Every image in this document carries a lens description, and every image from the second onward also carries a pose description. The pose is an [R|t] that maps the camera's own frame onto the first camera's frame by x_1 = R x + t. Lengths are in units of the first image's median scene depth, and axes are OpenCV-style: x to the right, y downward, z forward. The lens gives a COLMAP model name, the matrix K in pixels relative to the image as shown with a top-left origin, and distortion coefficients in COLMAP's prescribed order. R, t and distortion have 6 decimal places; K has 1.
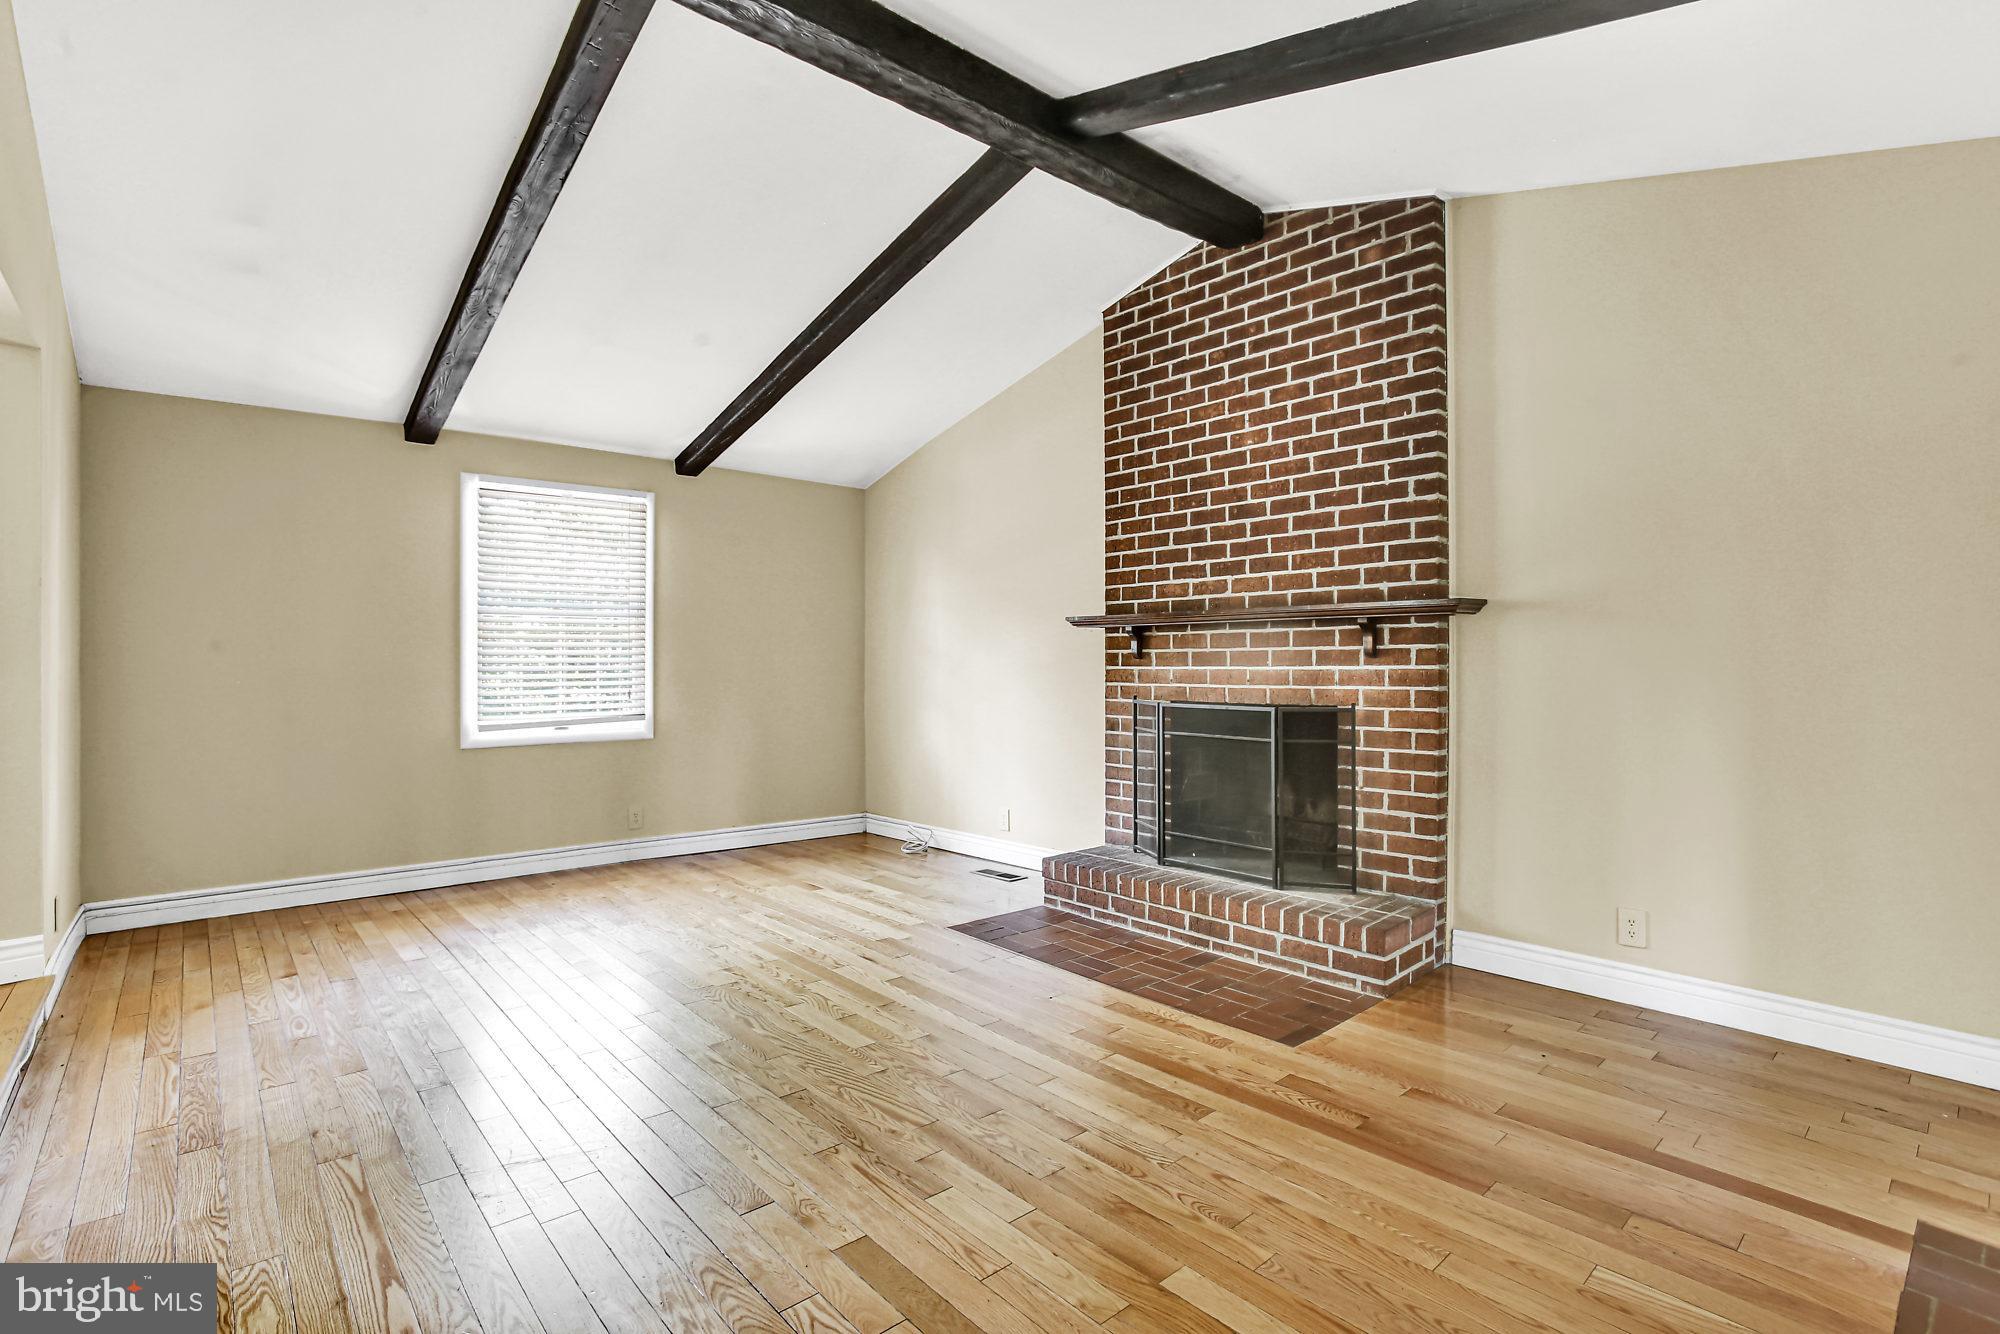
lens RADIAL K [[929.1, 0, 1006.0], [0, 929.1, 658.6], [0, 0, 1]] dist [-0.082345, 0.028402]
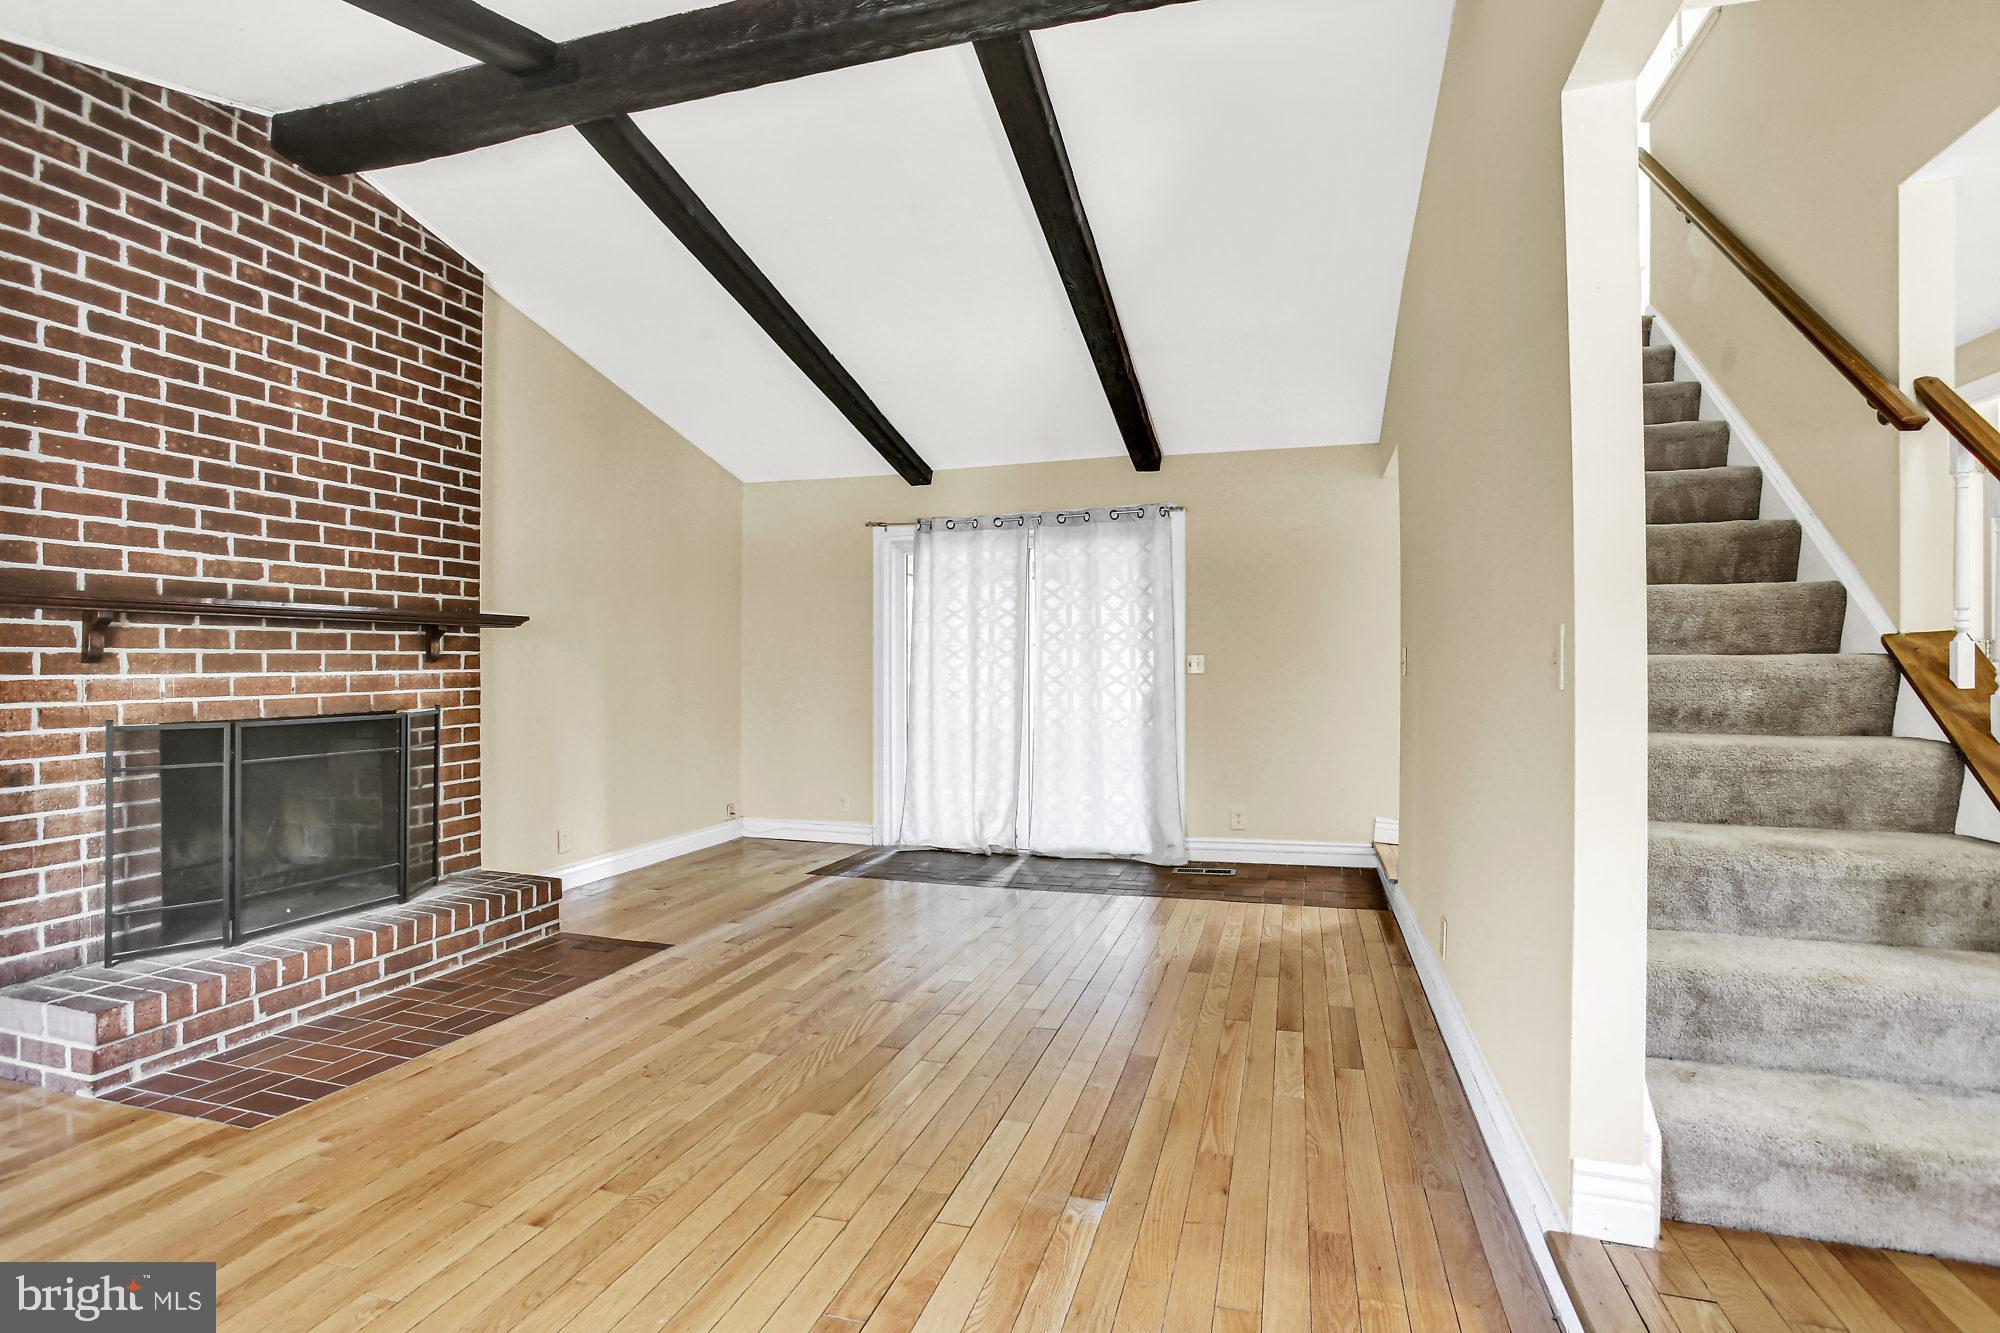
lens RADIAL K [[929.1, 0, 1006.0], [0, 929.1, 658.1], [0, 0, 1]] dist [-0.082345, 0.028402]
pose [[-0.510095, 0.001209, 0.860117, -0.785889], [-0.007200, 0.999958, -0.005676, -0.004673], [-0.860088, -0.009088, -0.510065, 0.882420]]
